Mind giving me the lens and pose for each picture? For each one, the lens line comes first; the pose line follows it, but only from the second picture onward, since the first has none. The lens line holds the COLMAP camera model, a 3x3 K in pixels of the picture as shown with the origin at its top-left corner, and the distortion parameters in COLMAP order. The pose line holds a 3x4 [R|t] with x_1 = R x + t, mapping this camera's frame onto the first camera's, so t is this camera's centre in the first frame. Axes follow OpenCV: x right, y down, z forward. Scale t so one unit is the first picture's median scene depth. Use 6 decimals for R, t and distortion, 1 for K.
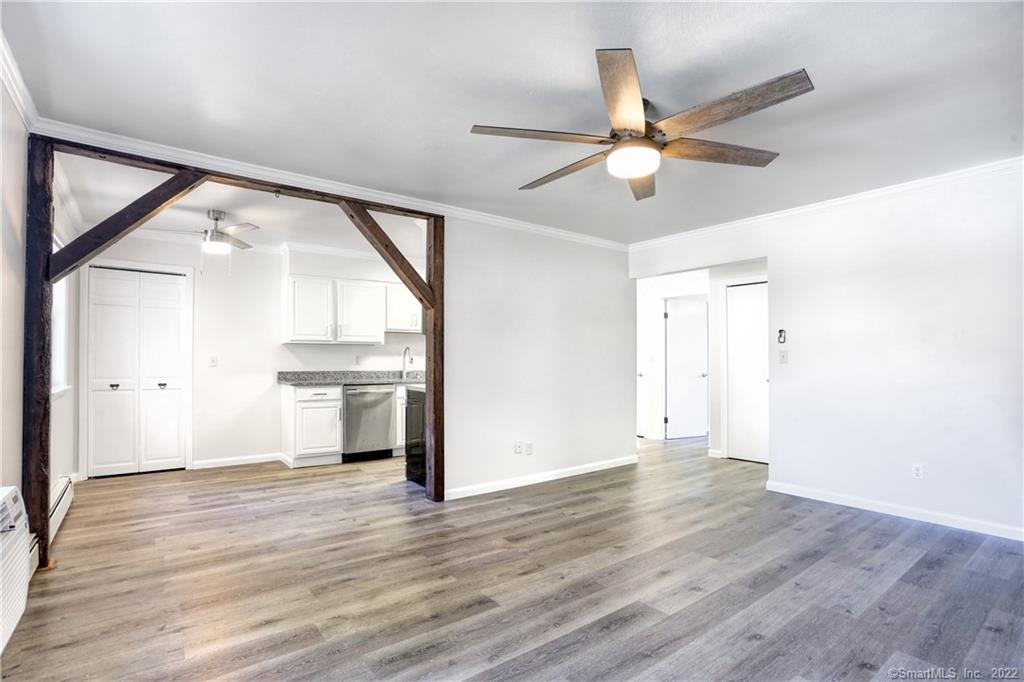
lens RADIAL K [[498.4, 0, 510.2], [0, 498.4, 352.6], [0, 0, 1]] dist [-0.079254, 0.036817]
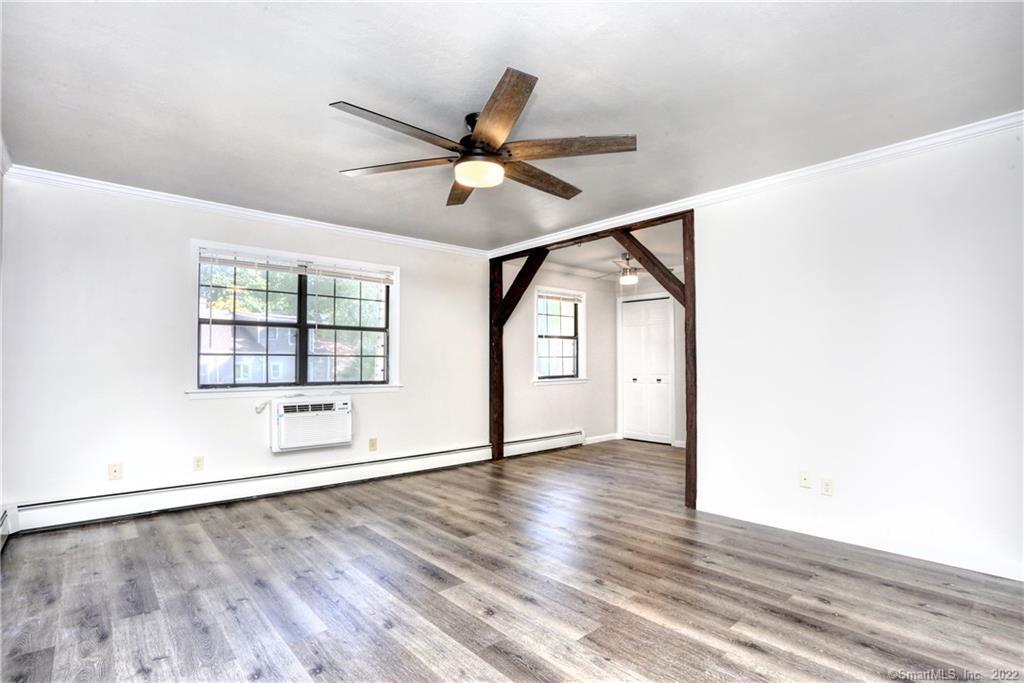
lens RADIAL K [[498.4, 0, 510.2], [0, 498.4, 353.1], [0, 0, 1]] dist [-0.079254, 0.036817]
pose [[0.068743, -0.021093, -0.997411, 1.024152], [0.021509, 0.999575, -0.019656, 0.014694], [0.997403, -0.020102, 0.069167, 0.768980]]
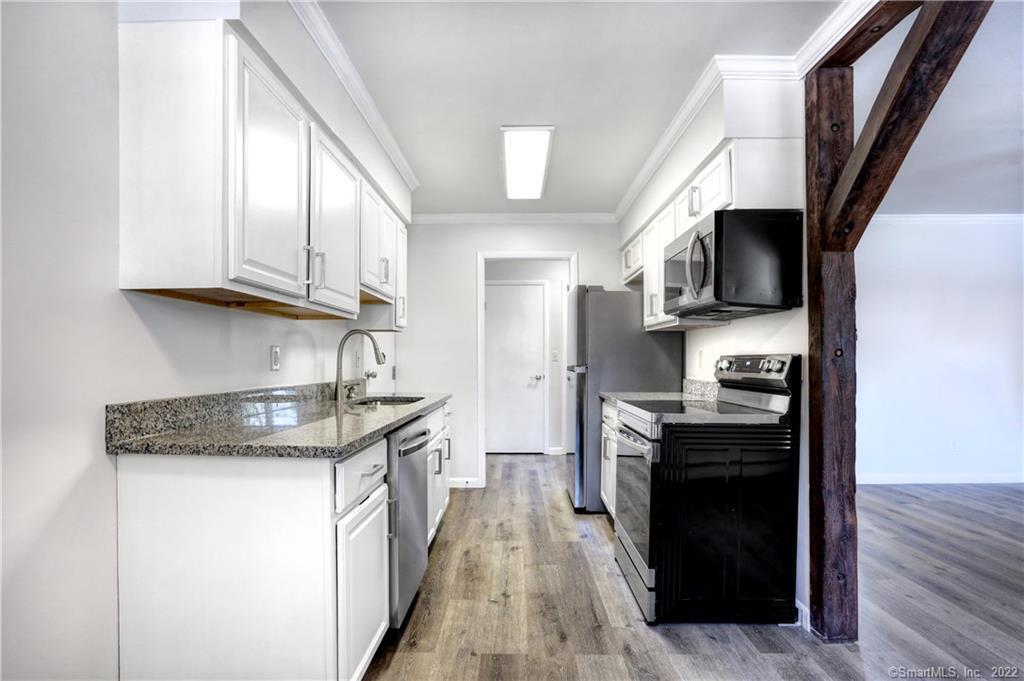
lens RADIAL K [[500.5, 0, 506.8], [0, 500.5, 356.2], [0, 0, 1]] dist [-0.073076, 0.030909]
pose [[0.615039, 0.003070, 0.788491, -0.963228], [-0.008430, 0.999961, 0.002683, 0.023698], [-0.788451, -0.008297, 0.615041, 1.270729]]
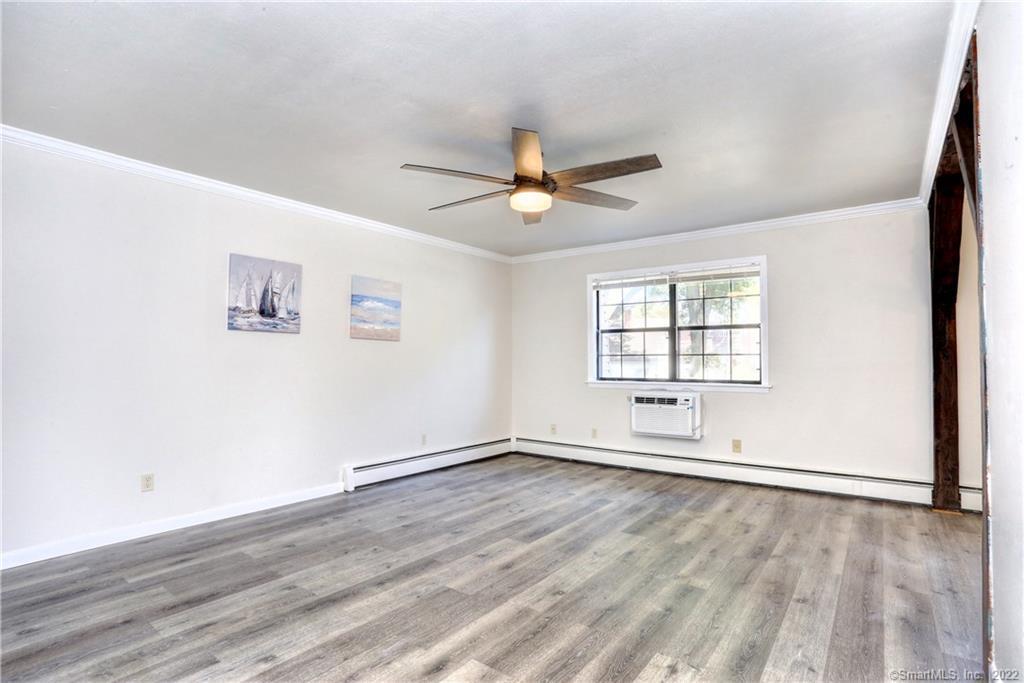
lens RADIAL K [[498.4, 0, 510.2], [0, 498.4, 353.1], [0, 0, 1]] dist [-0.079254, 0.036817]
pose [[-0.965359, -0.006961, -0.260831, 0.491918], [0.003274, 0.999242, -0.038787, 0.035574], [0.260903, -0.038297, -0.964605, 1.700800]]
